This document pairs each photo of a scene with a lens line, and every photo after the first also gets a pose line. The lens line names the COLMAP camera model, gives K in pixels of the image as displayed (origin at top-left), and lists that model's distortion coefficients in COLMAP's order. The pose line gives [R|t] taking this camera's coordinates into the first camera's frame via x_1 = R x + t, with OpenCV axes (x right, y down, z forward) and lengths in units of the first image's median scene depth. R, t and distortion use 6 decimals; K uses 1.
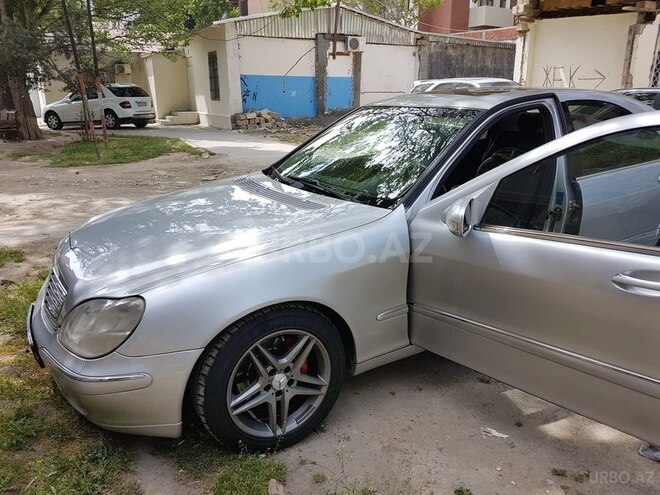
lens RADIAL K [[536.0, 0, 330.3], [0, 536.0, 252.7], [0, 0, 1]] dist [0.024792, -0.046494]
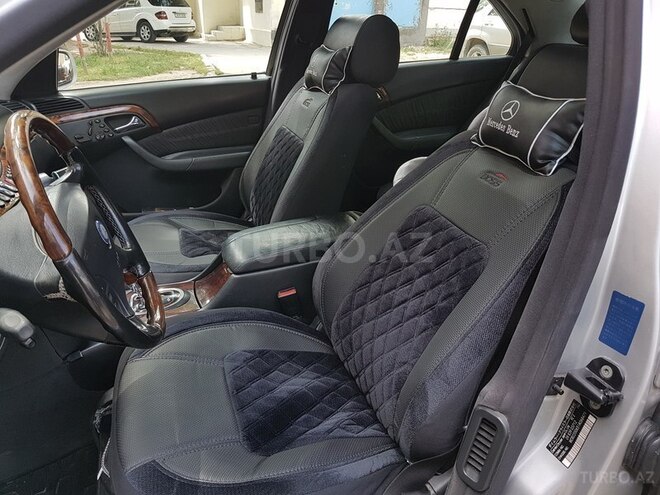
lens RADIAL K [[492.1, 0, 328.9], [0, 492.1, 249.3], [0, 0, 1]] dist [0.000606, -0.003694]
pose [[0.982204, 0.098995, -0.159613, 0.065043], [-0.073909, 0.984974, 0.156089, -0.029316], [0.172667, -0.141515, 0.974761, 0.151500]]
